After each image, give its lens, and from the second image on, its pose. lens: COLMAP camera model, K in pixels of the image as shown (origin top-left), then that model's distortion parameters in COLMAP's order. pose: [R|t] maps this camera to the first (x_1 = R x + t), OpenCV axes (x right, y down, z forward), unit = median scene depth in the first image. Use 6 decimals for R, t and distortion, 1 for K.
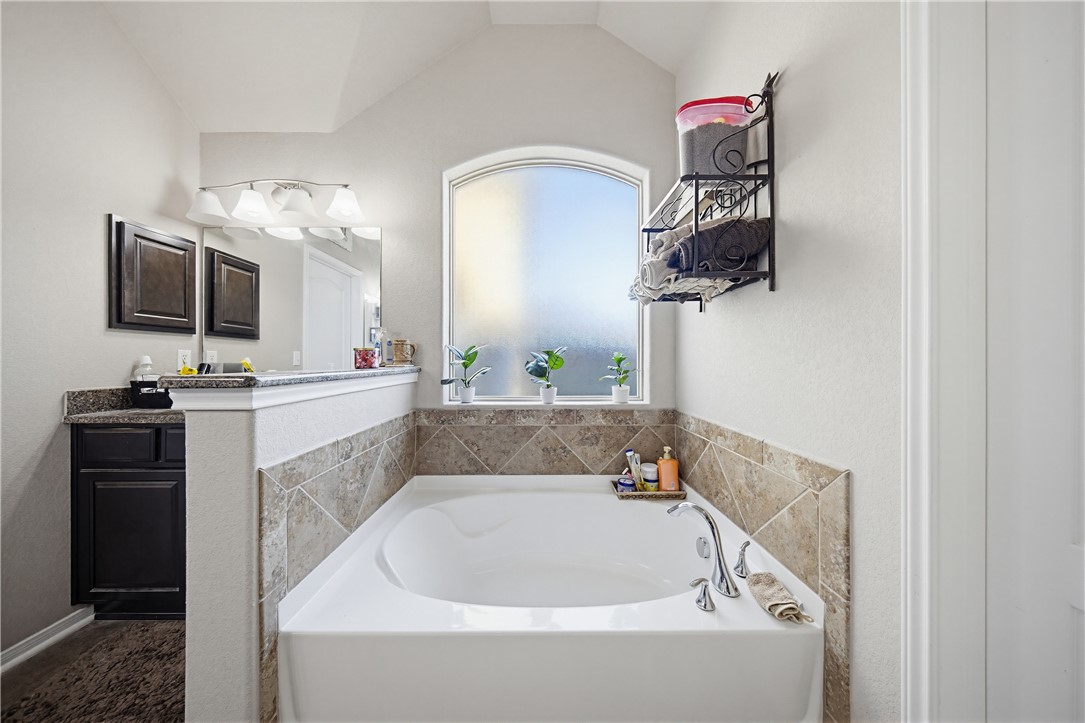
lens RADIAL K [[344.4, 0, 539.9], [0, 344.4, 362.5], [0, 0, 1]] dist [-0.001123, -0.000060]
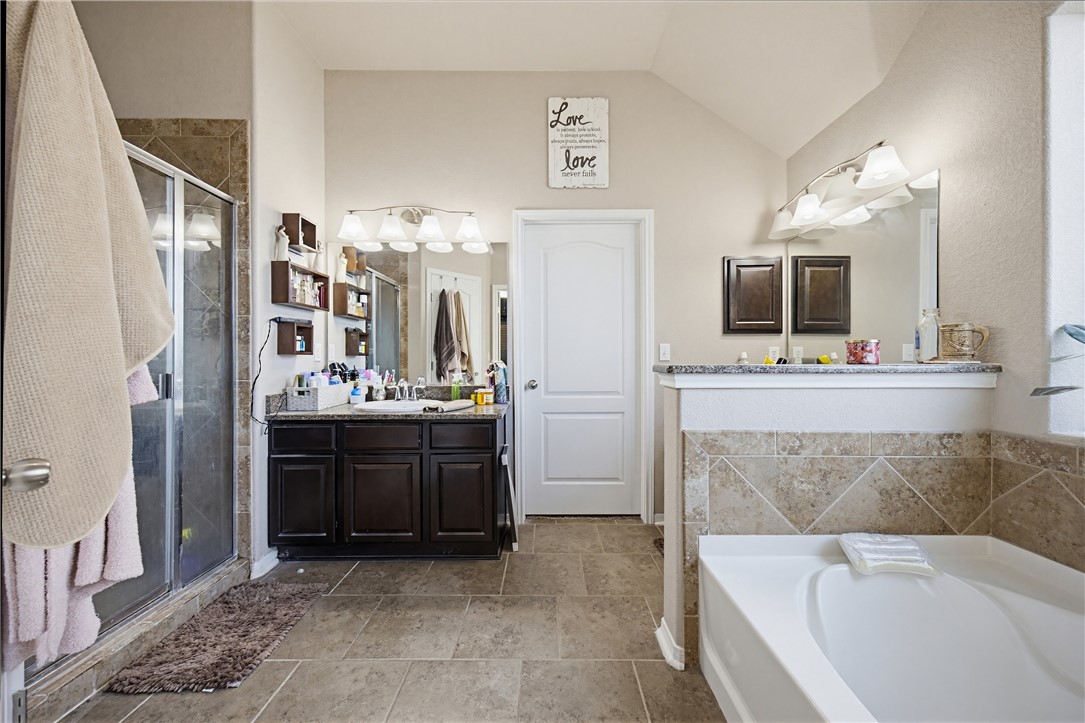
lens RADIAL K [[394.6, 0, 542.2], [0, 394.6, 359.3], [0, 0, 1]] dist [0.002648, 0.000089]
pose [[-0.000881, 0.003449, -0.999994, 0.376593], [-0.001700, 0.999993, 0.003451, 0.003019], [0.999998, 0.001703, -0.000875, 0.185217]]
